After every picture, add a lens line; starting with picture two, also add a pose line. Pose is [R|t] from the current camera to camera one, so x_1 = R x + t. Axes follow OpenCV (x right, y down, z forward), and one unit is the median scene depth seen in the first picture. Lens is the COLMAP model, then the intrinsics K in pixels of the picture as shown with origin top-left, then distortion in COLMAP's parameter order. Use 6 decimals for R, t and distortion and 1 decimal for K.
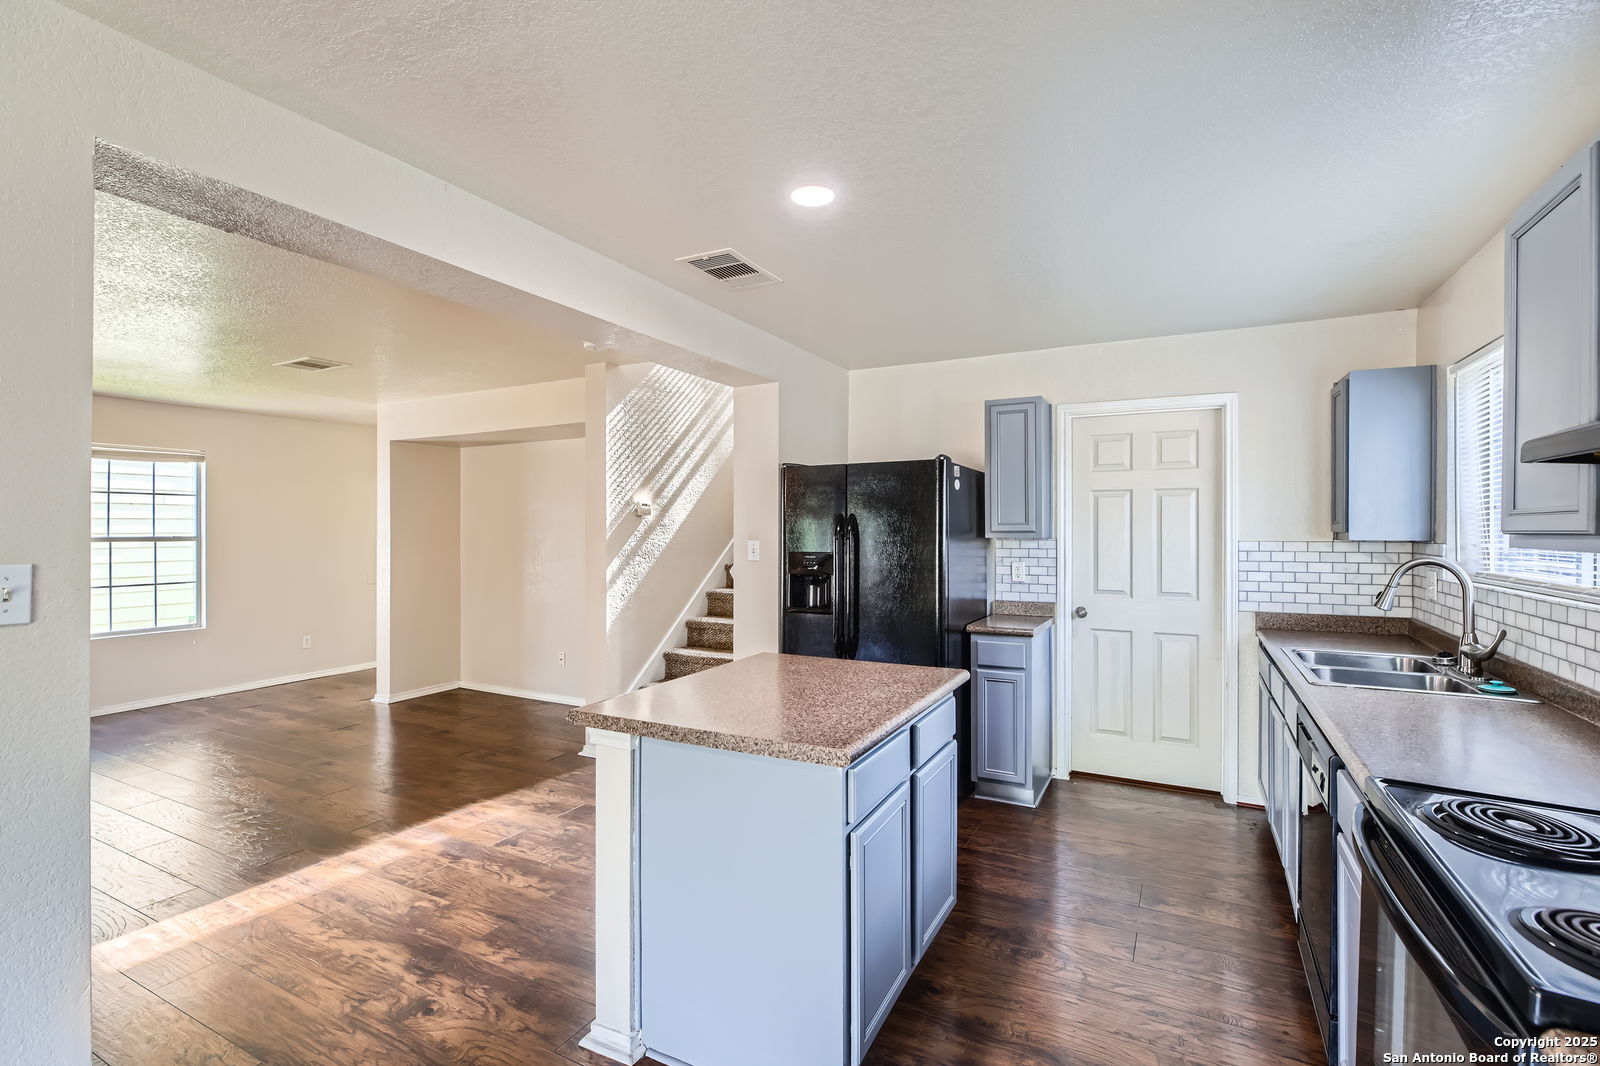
lens RADIAL K [[729.9, 0, 793.7], [0, 729.9, 528.3], [0, 0, 1]] dist [-0.005799, 0.000342]
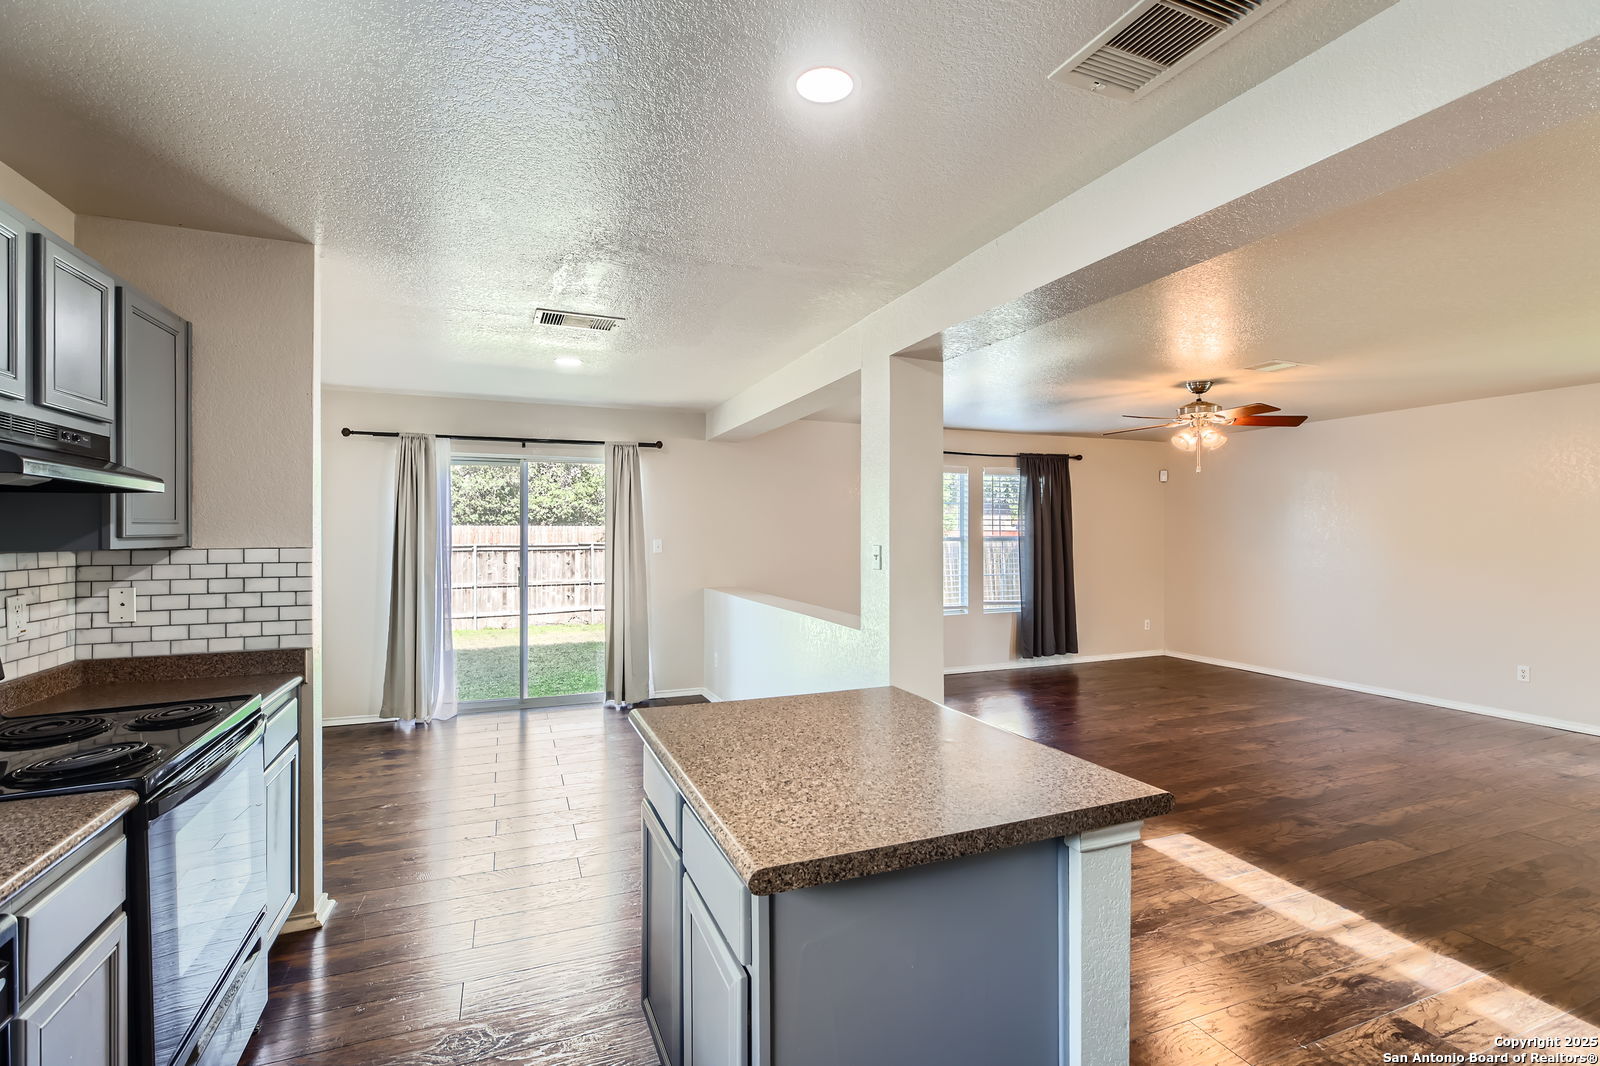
lens RADIAL K [[729.9, 0, 804.0], [0, 729.9, 527.3], [0, 0, 1]] dist [-0.005799, 0.000342]
pose [[-0.637116, -0.001246, -0.770767, 0.381062], [0.002278, 0.999991, -0.003500, -0.000405], [0.770765, -0.003986, -0.637108, 0.904341]]
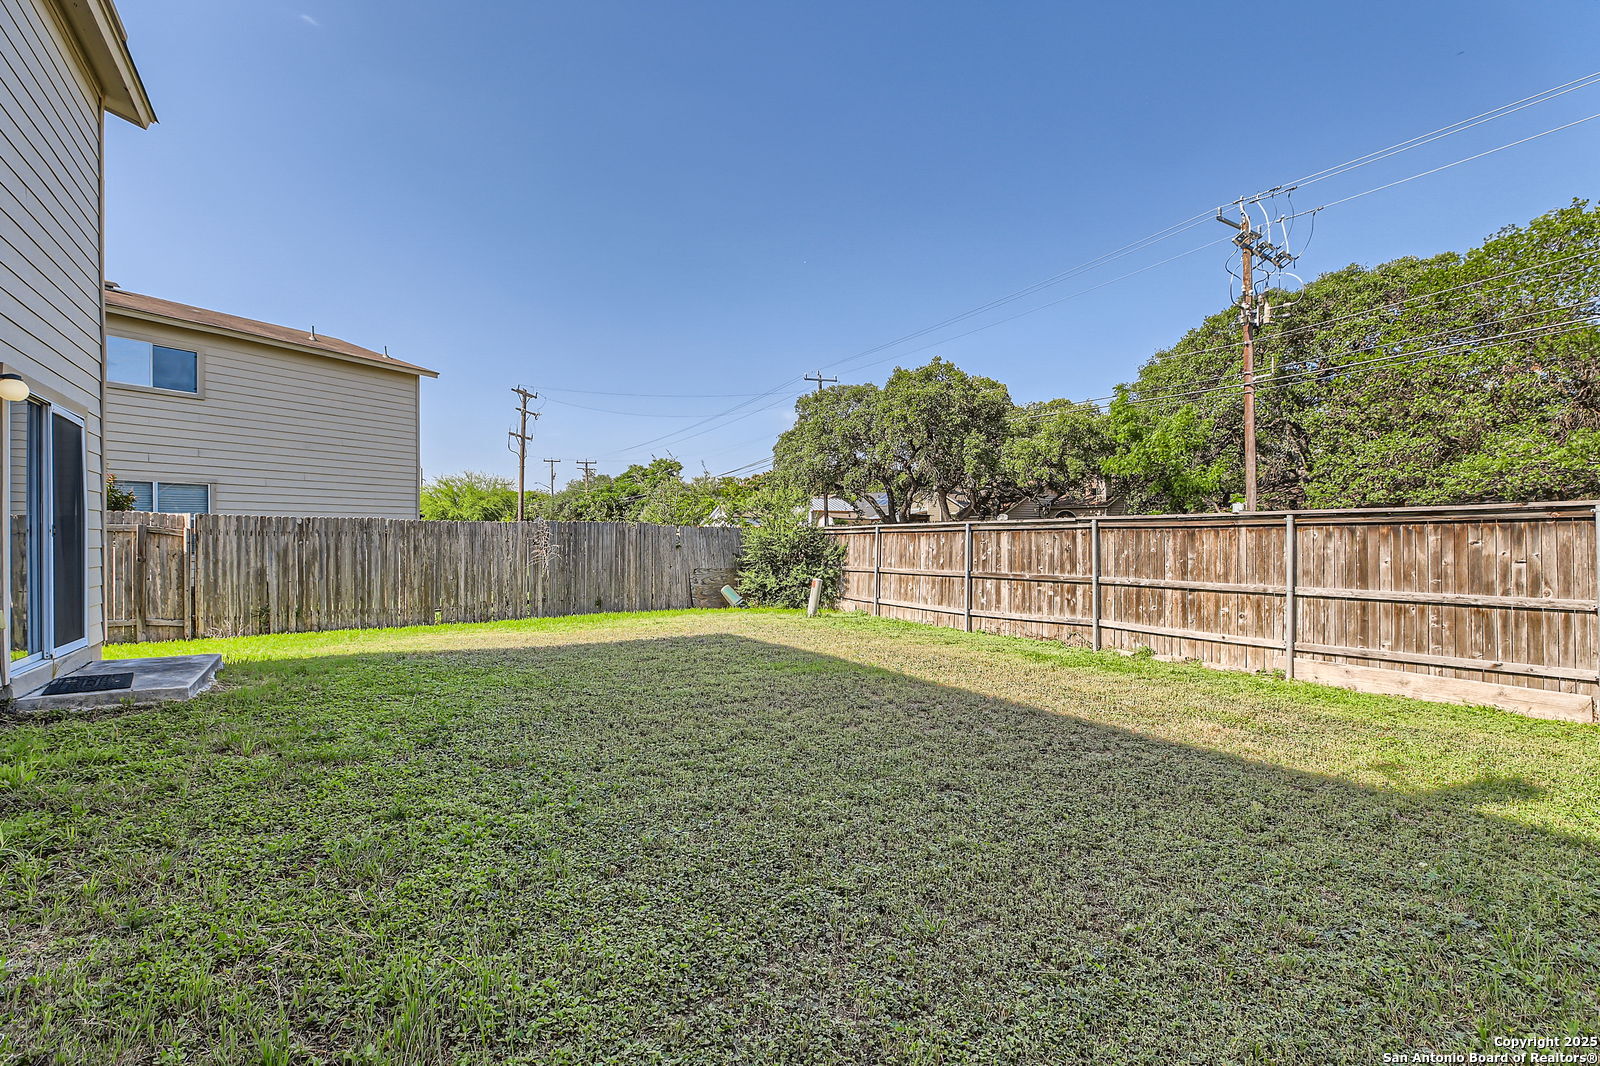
lens RADIAL K [[729.9, 0, 799.0], [0, 729.9, 533.6], [0, 0, 1]] dist [-0.005799, 0.000342]
pose [[-0.873964, 0.009068, 0.485906, -2.740925], [0.007226, 0.999958, -0.005664, 0.151639], [-0.485937, -0.001440, -0.873993, -0.026019]]
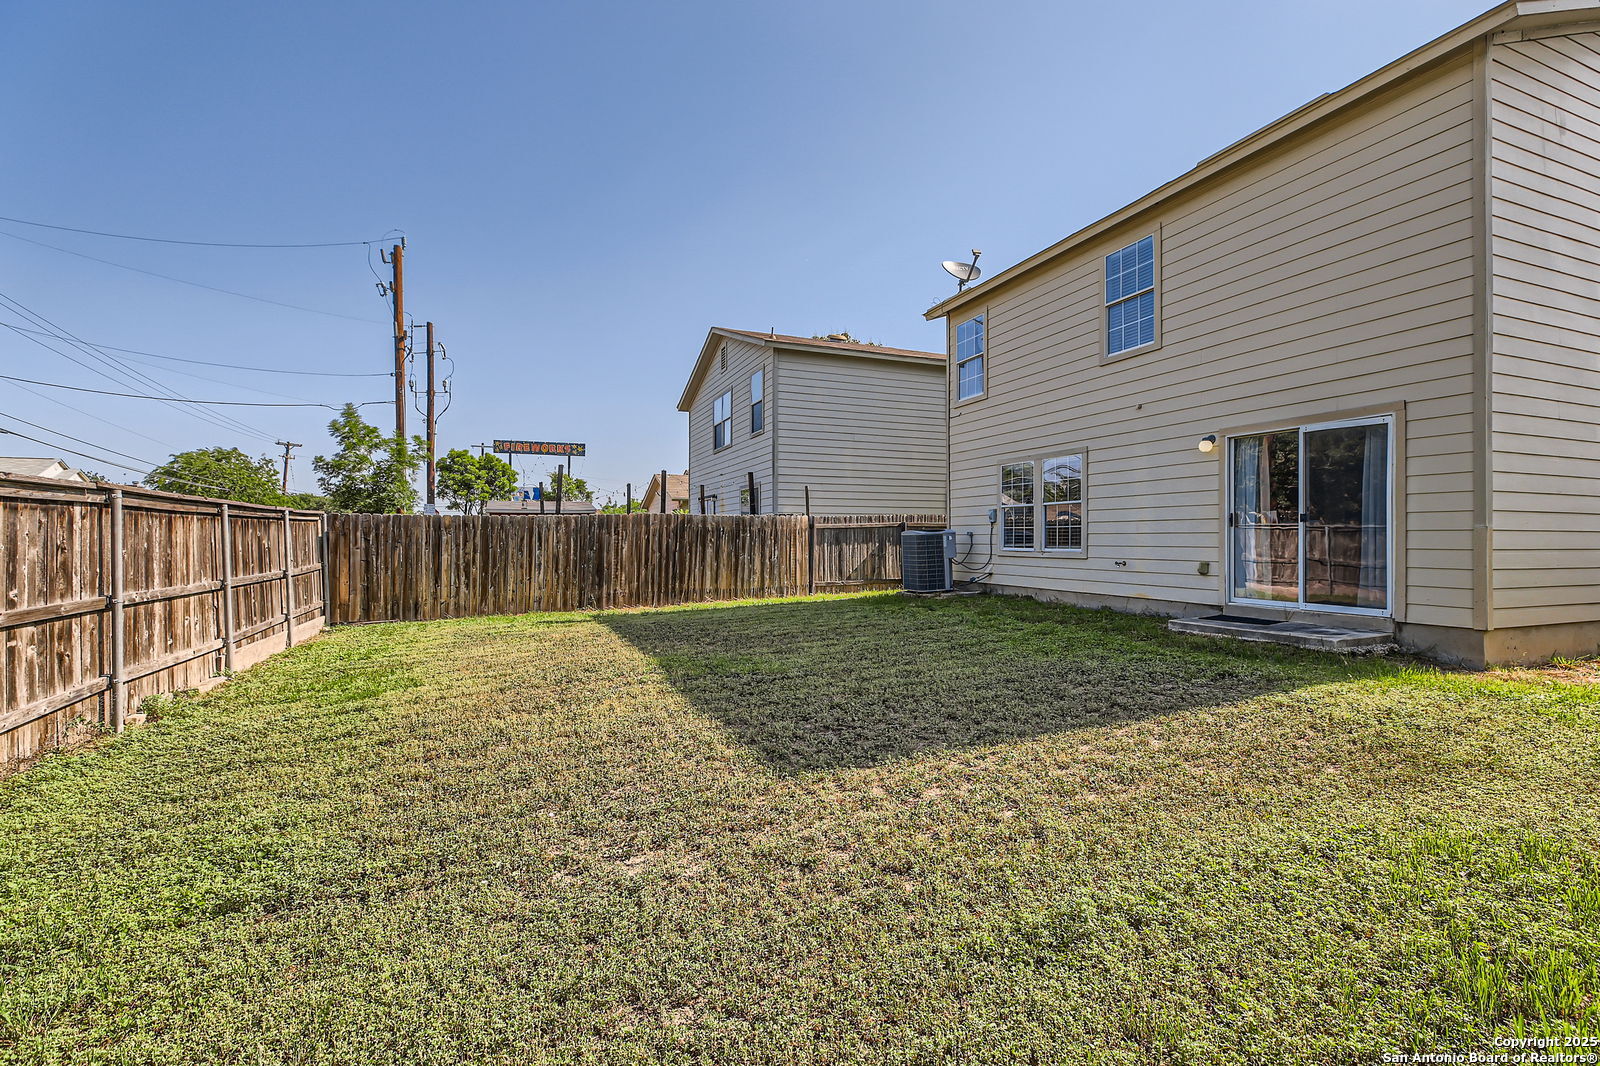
lens RADIAL K [[729.9, 0, 801.1], [0, 729.9, 532.9], [0, 0, 1]] dist [-0.005799, 0.000342]
pose [[0.770934, -0.001873, -0.636912, -0.242778], [-0.002594, 0.999978, -0.006081, 0.184909], [0.636910, 0.006340, 0.770912, -3.384213]]
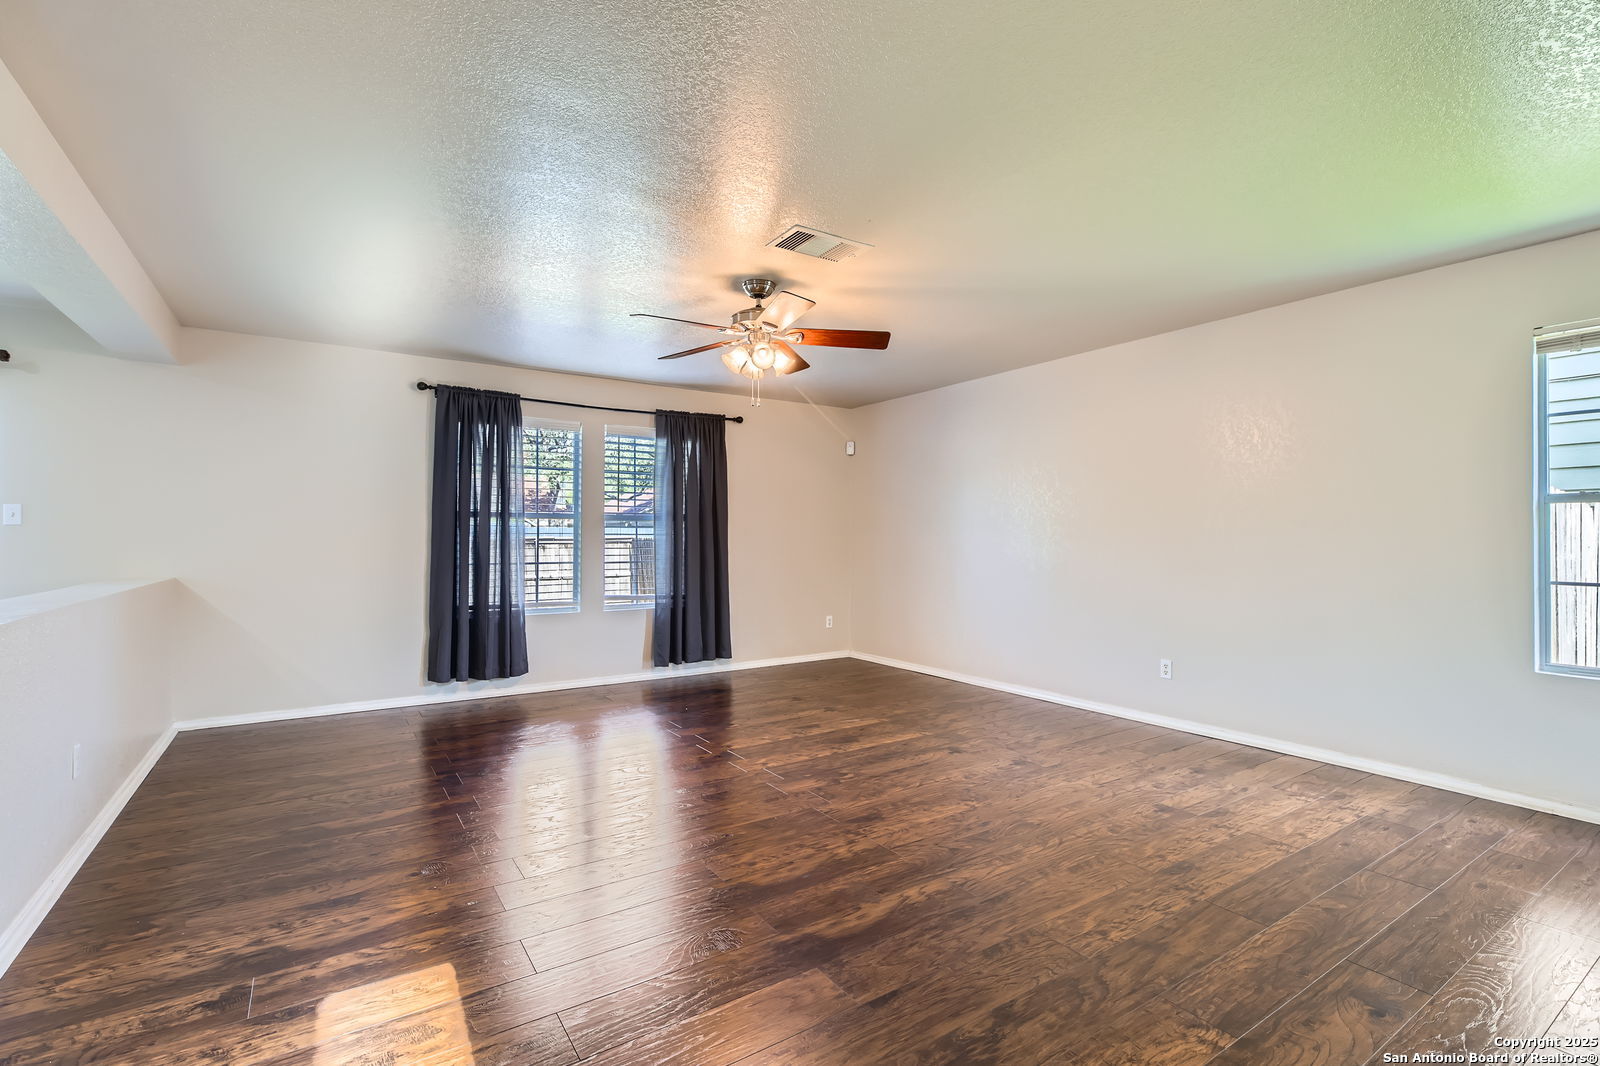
lens RADIAL K [[729.9, 0, 802.1], [0, 729.9, 528.8], [0, 0, 1]] dist [-0.005799, 0.000342]
pose [[-0.470549, -0.007995, -0.882338, -0.315291], [-0.000374, 0.999961, -0.008862, 0.069543], [0.882374, -0.003840, -0.470534, 1.131894]]
